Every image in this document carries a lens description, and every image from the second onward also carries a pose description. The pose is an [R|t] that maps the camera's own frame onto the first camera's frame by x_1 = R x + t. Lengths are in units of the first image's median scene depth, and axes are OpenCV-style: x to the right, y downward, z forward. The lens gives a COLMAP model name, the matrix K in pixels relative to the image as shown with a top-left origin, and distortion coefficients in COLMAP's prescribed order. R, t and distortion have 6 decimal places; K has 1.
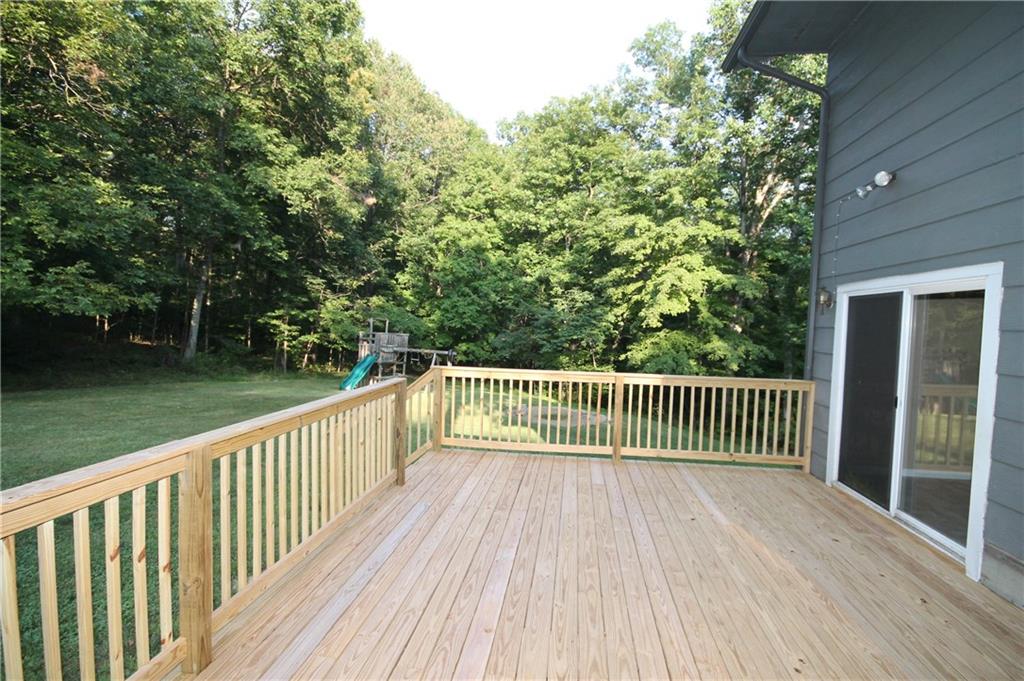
lens RADIAL K [[473.0, 0, 514.3], [0, 473.0, 343.2], [0, 0, 1]] dist [-0.001124, -0.000134]
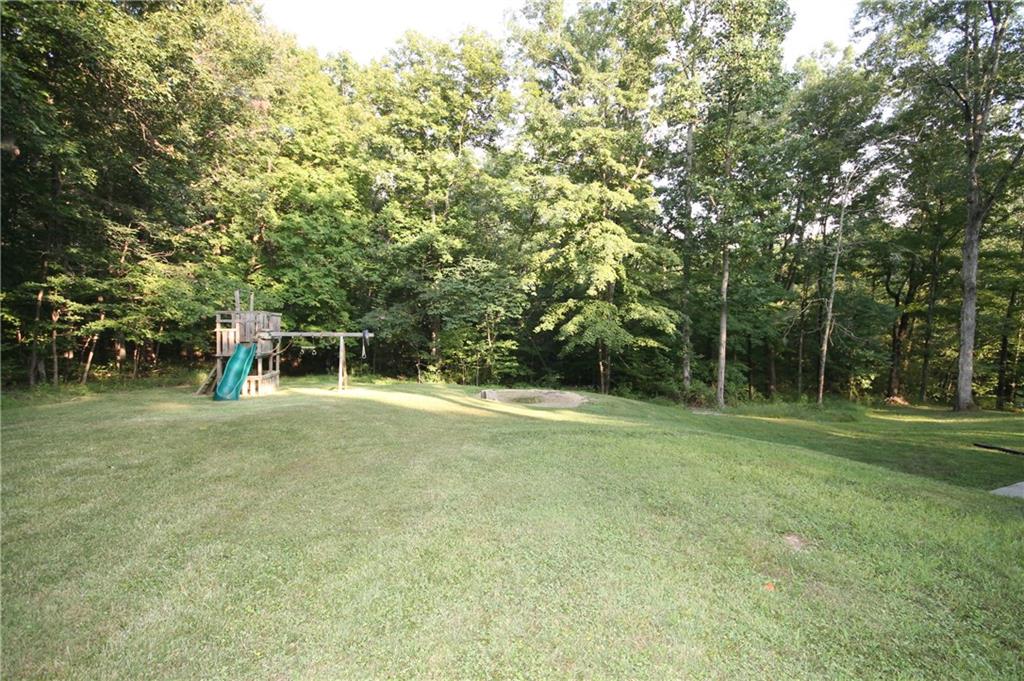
lens RADIAL K [[473.0, 0, 508.8], [0, 473.0, 342.5], [0, 0, 1]] dist [-0.001124, -0.000134]
pose [[0.871248, -0.064420, 0.486598, -0.242464], [0.047137, 0.997749, 0.047693, 0.006180], [-0.488575, -0.018616, 0.872323, 0.185770]]
